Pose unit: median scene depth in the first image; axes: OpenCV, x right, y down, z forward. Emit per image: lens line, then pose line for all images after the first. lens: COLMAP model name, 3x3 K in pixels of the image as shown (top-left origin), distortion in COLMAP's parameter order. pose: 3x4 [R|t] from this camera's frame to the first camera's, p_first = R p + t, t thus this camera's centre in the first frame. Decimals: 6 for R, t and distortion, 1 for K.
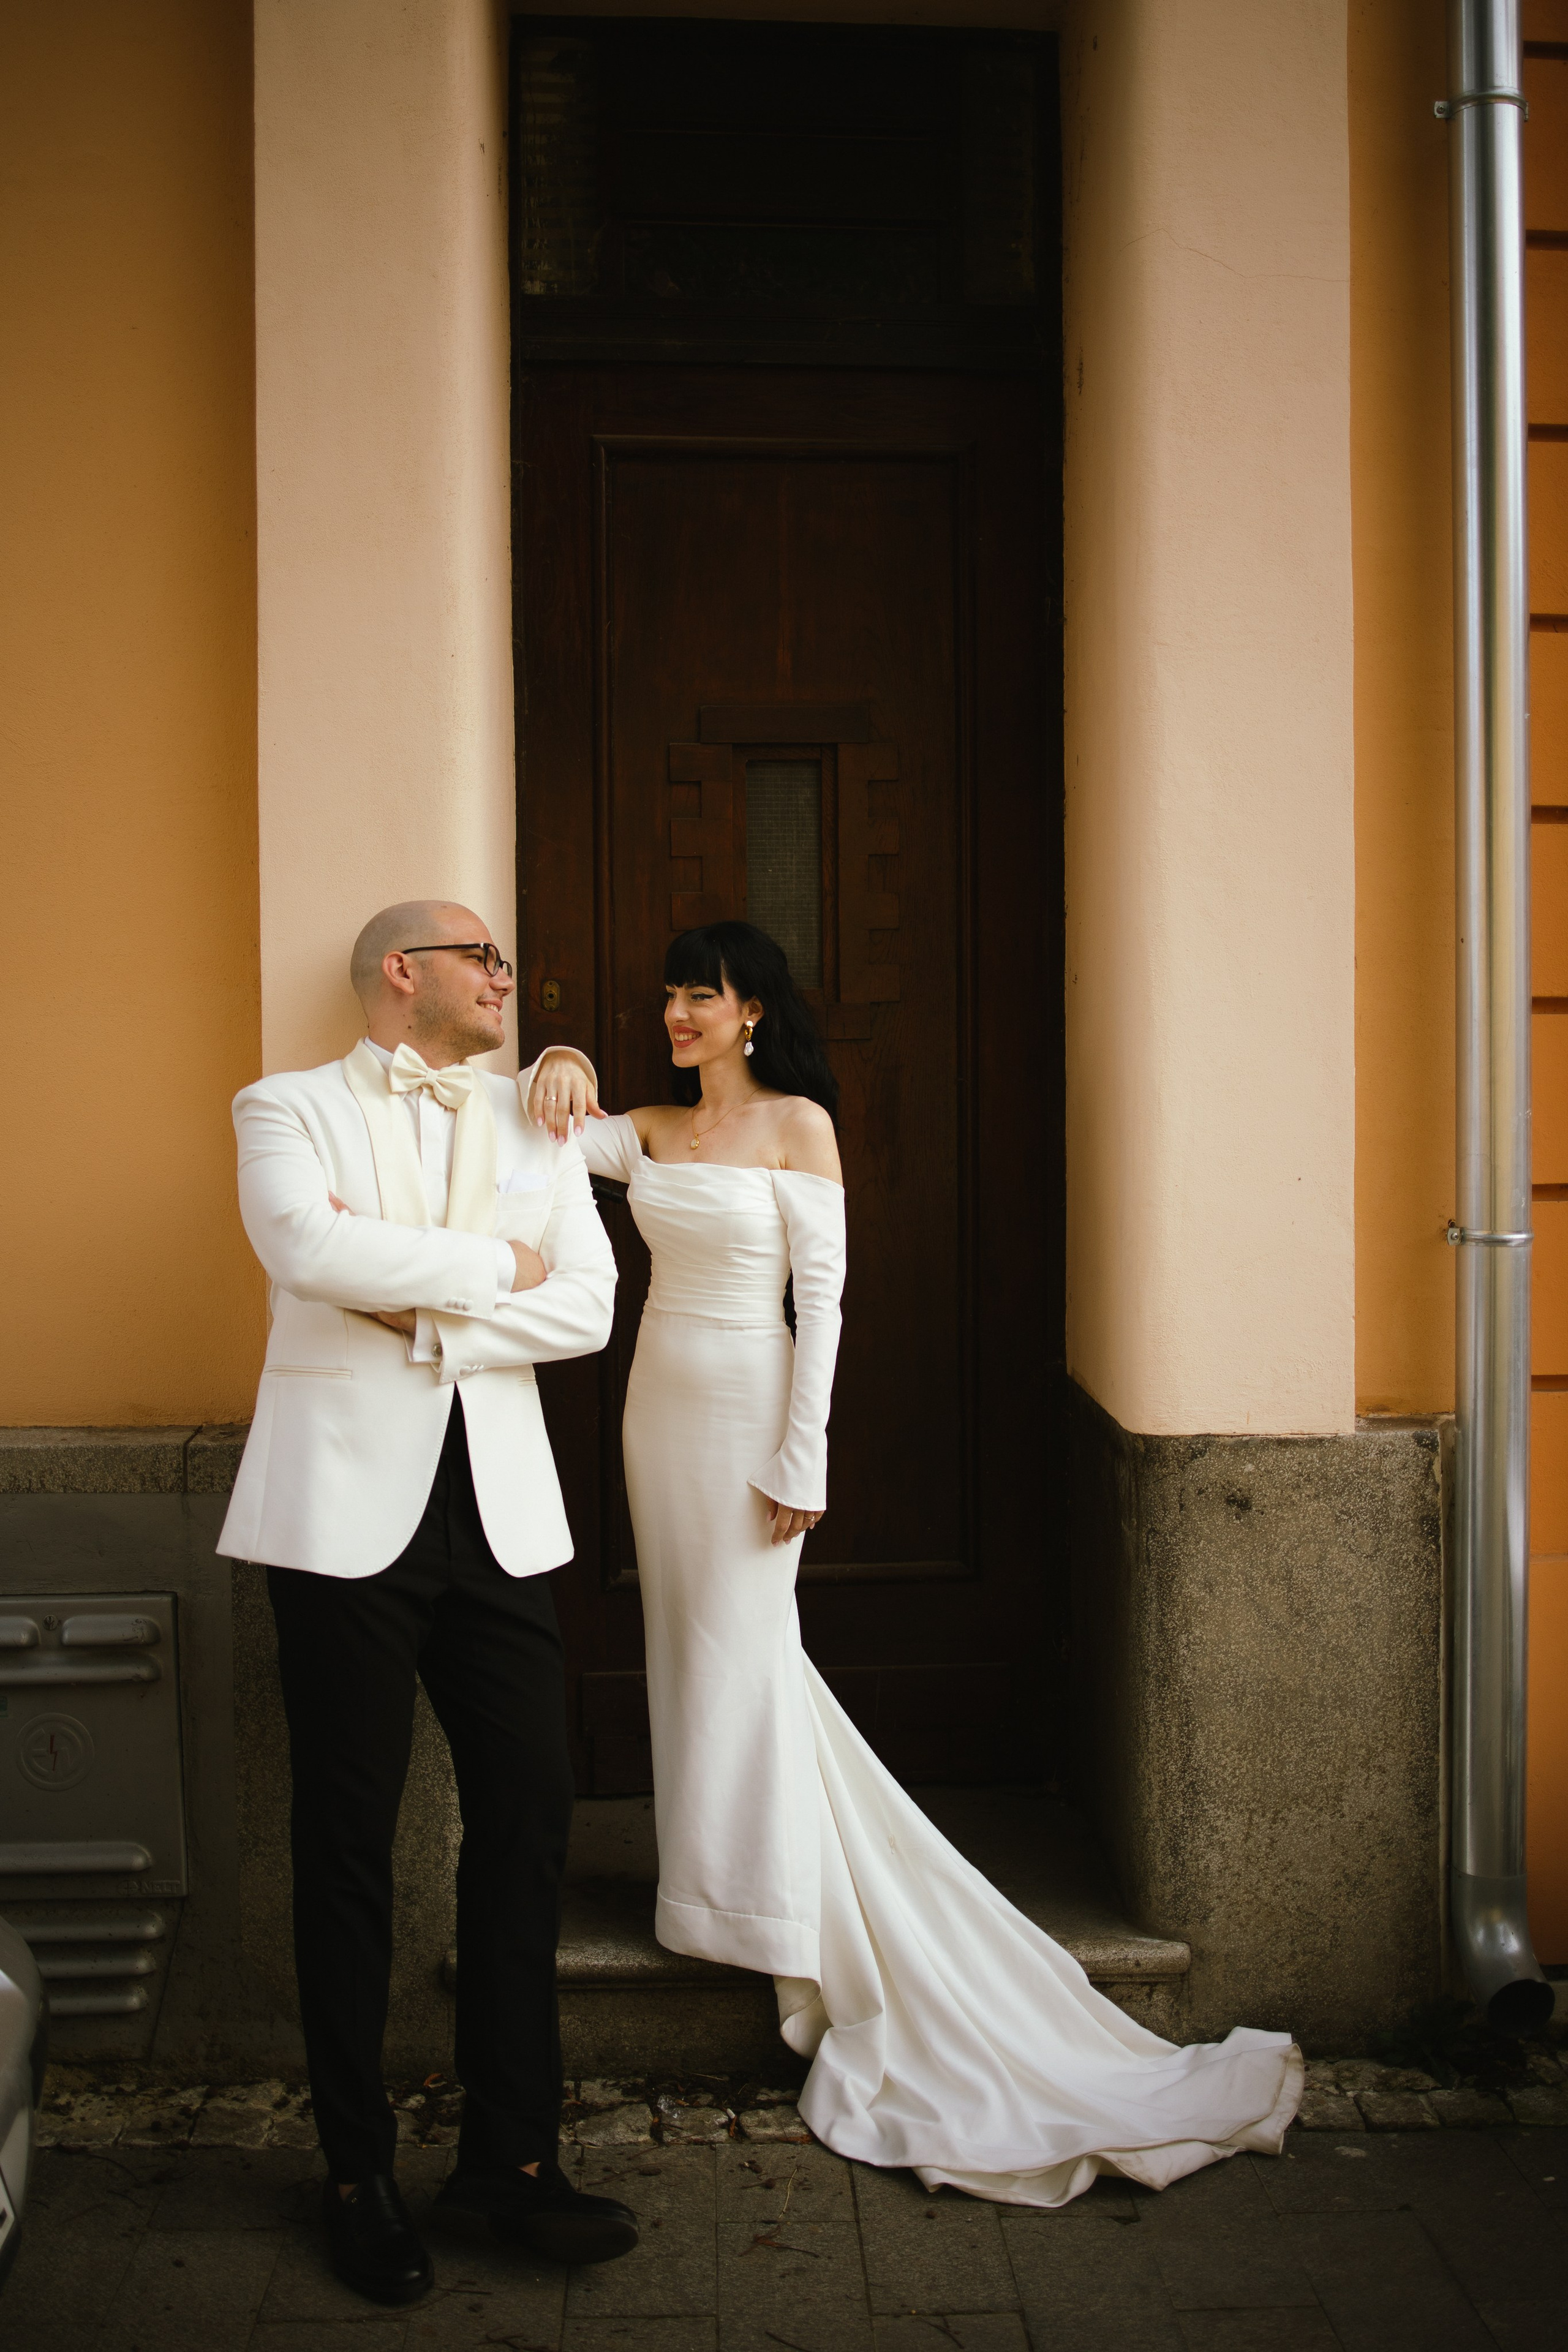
lens RADIAL K [[2343.1, 0, 784.0], [0, 2343.1, 1176.0], [0, 0, 1]] dist [0.015701, 0.006965]
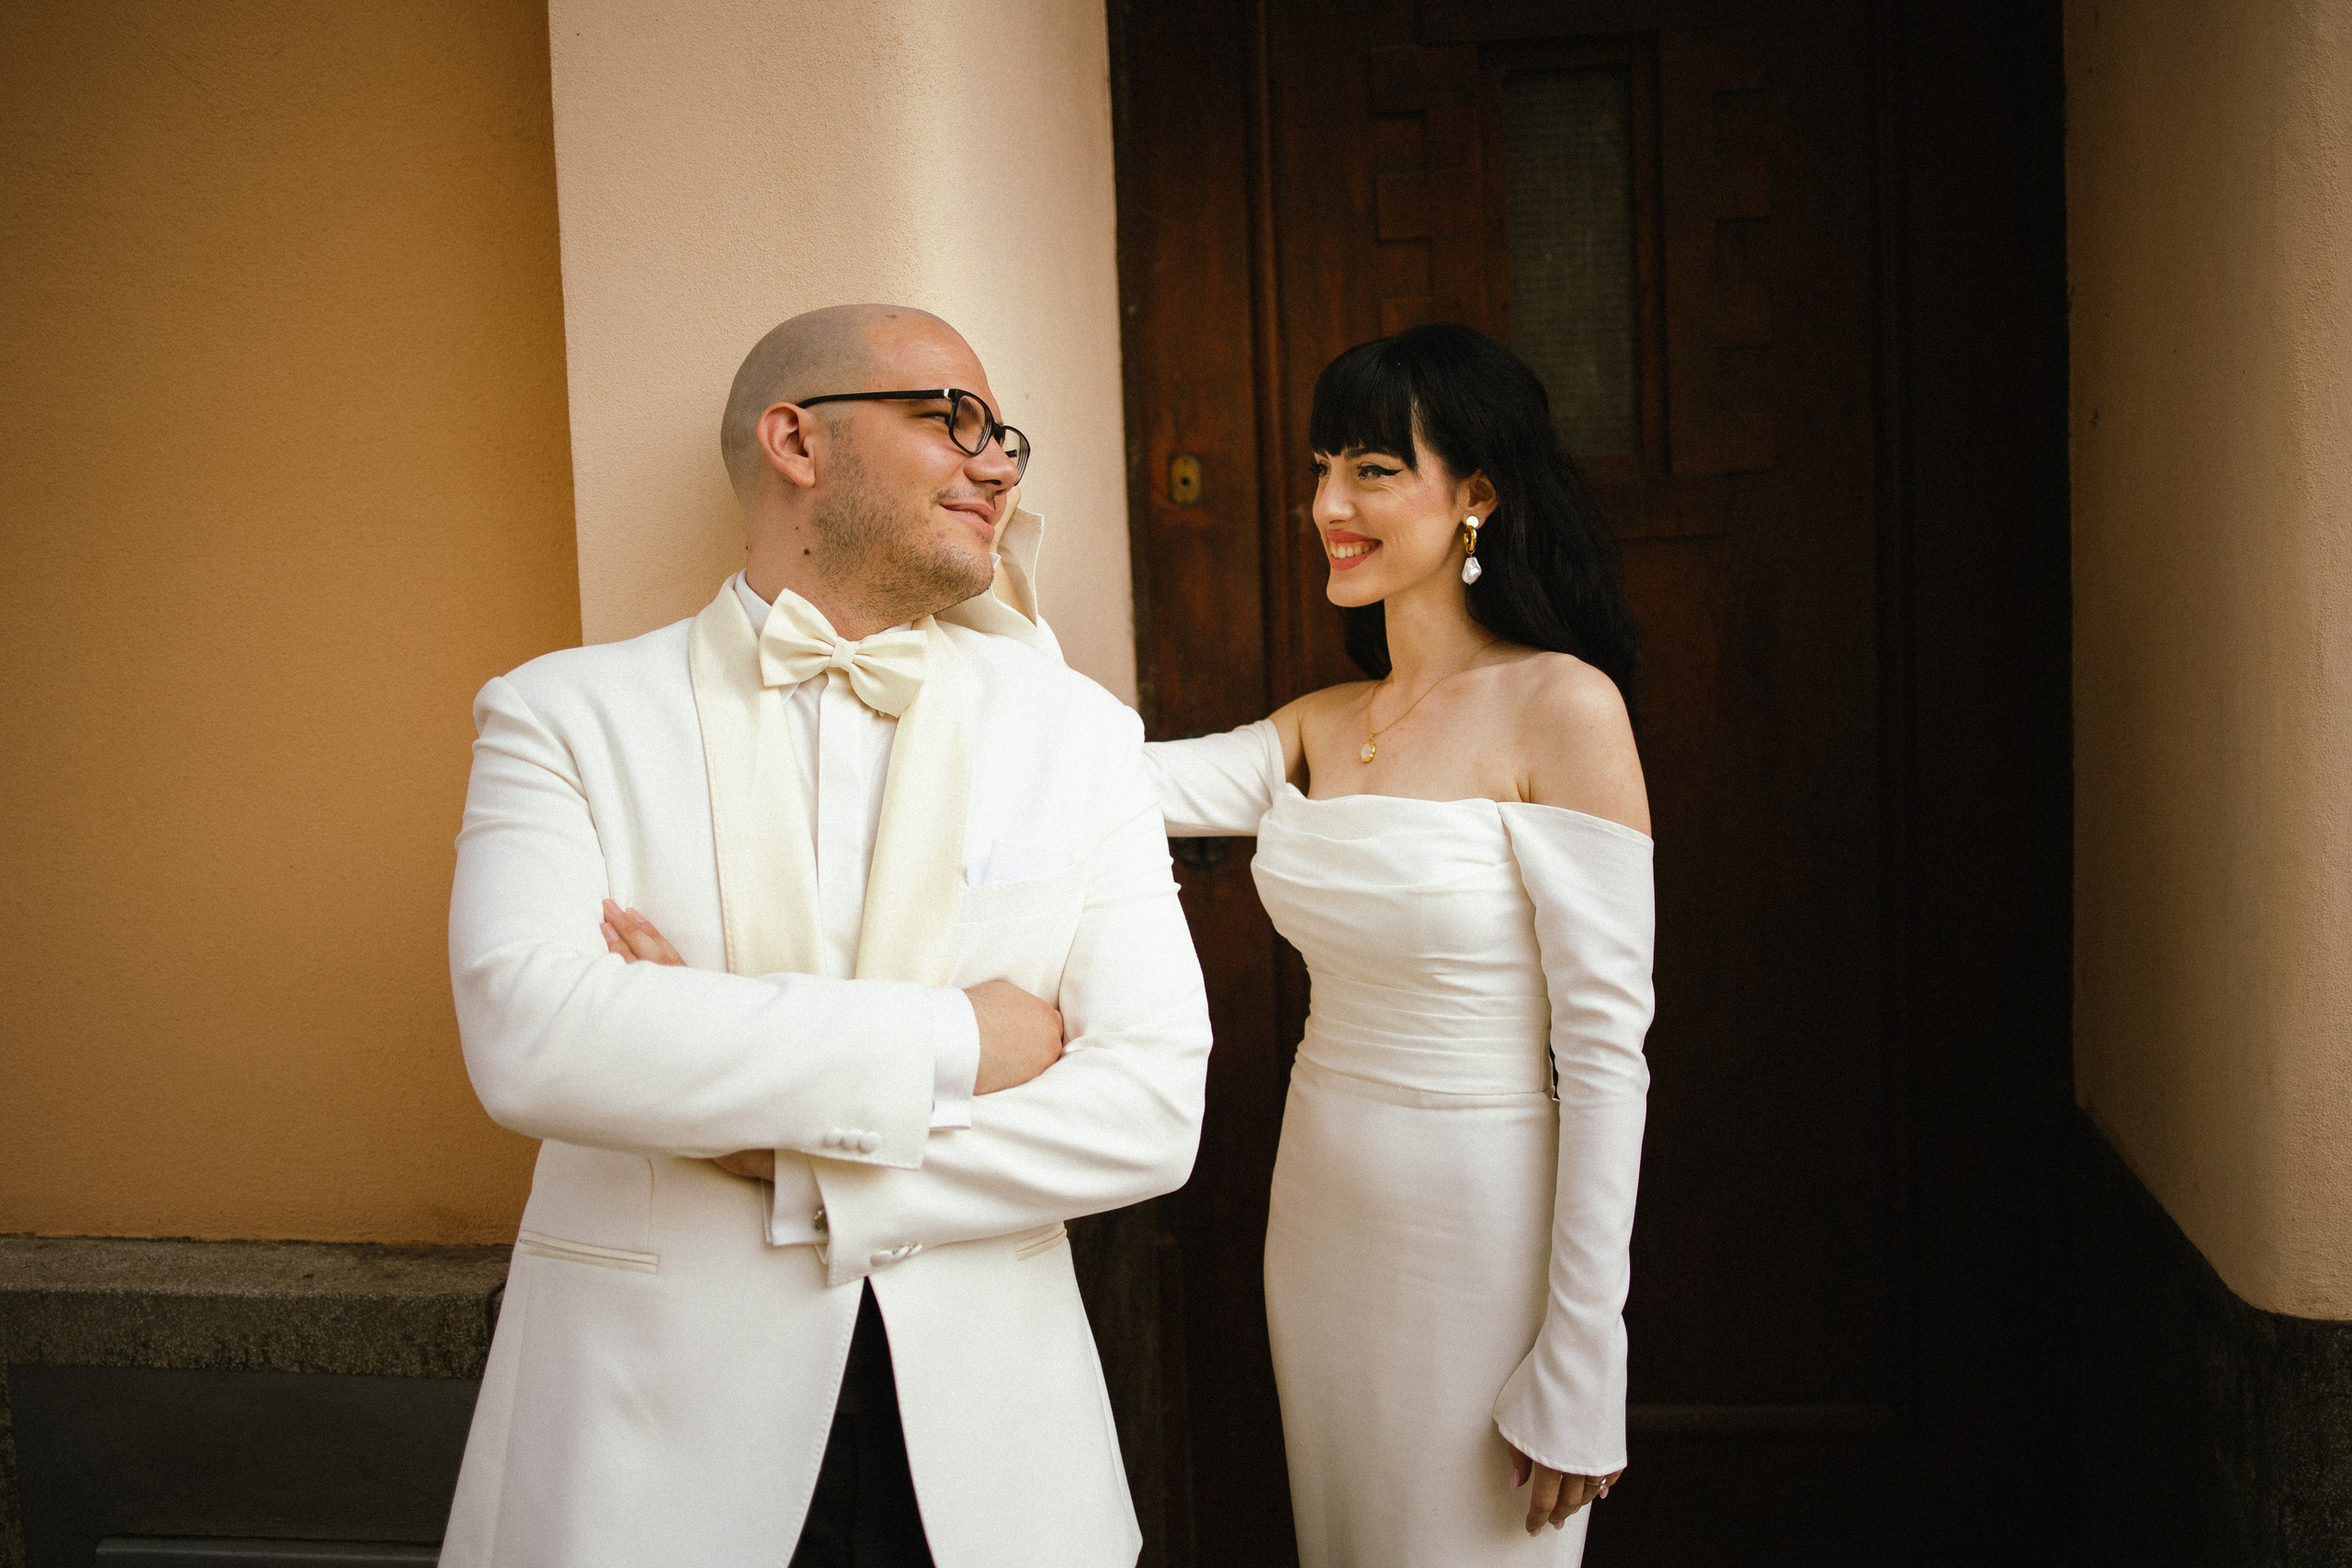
lens RADIAL K [[2466.3, 0, 1177.9], [0, 2466.3, 901.6], [0, 0, 1]] dist [0.301516, -0.662763]
pose [[0.985170, -0.009369, -0.171323, 0.016499], [0.027110, 0.994465, 0.101509, -0.040608], [0.169424, -0.104648, 0.979972, 0.451870]]
